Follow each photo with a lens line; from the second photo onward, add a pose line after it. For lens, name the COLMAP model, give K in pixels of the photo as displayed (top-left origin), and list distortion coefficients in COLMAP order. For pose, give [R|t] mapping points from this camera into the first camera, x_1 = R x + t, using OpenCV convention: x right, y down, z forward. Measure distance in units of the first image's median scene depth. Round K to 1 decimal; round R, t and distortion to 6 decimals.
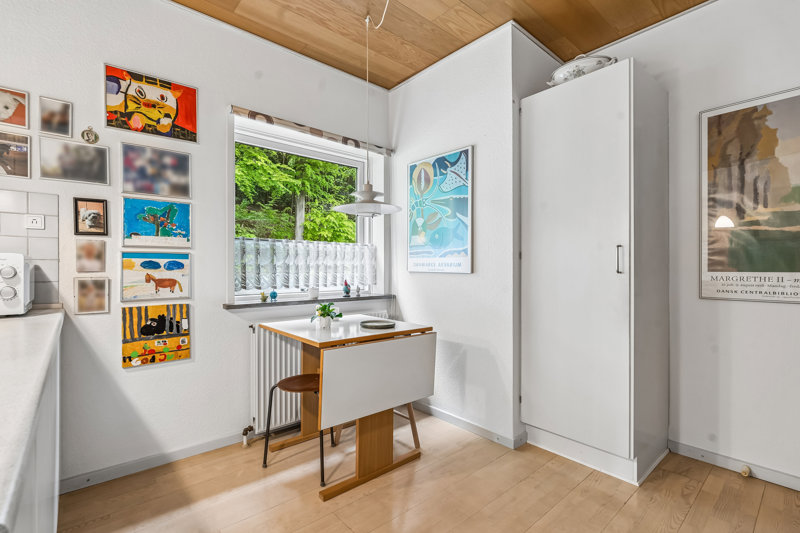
lens RADIAL K [[382.5, 0, 395.5], [0, 382.5, 268.2], [0, 0, 1]] dist [-0.000665, -0.000831]
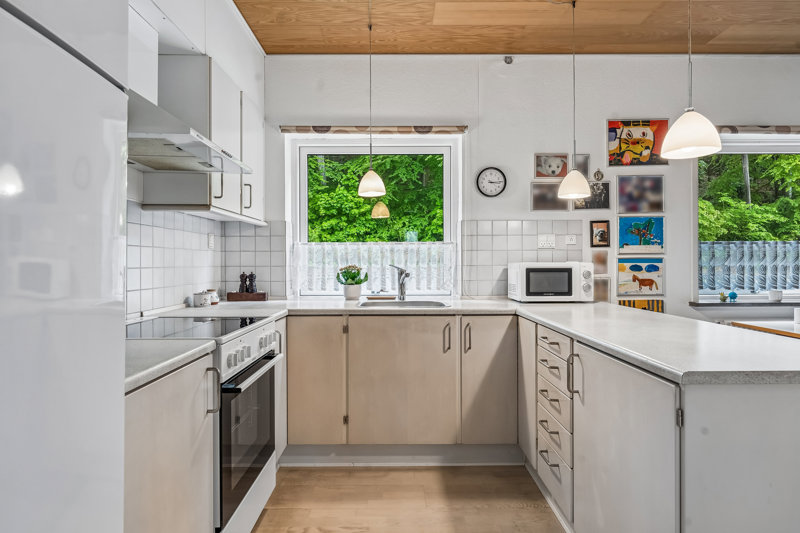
lens RADIAL K [[433.9, 0, 398.0], [0, 433.9, 264.3], [0, 0, 1]] dist [0.002788, 0.002261]
pose [[0.759300, -0.002053, -0.650738, -0.291466], [0.003752, 0.999992, 0.001224, -0.024760], [0.650730, -0.003371, 0.759301, -0.597218]]
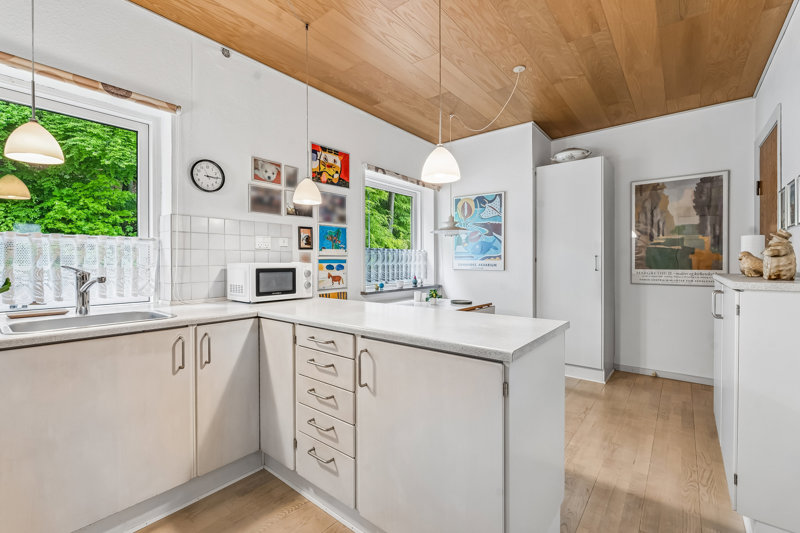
lens RADIAL K [[354.4, 0, 405.0], [0, 354.4, 264.2], [0, 0, 1]] dist [-0.004595, 0.000491]
pose [[0.984521, -0.003861, 0.175222, -0.574156], [0.003066, 0.999984, 0.004807, -0.026494], [-0.175237, -0.004196, 0.984517, -0.484337]]
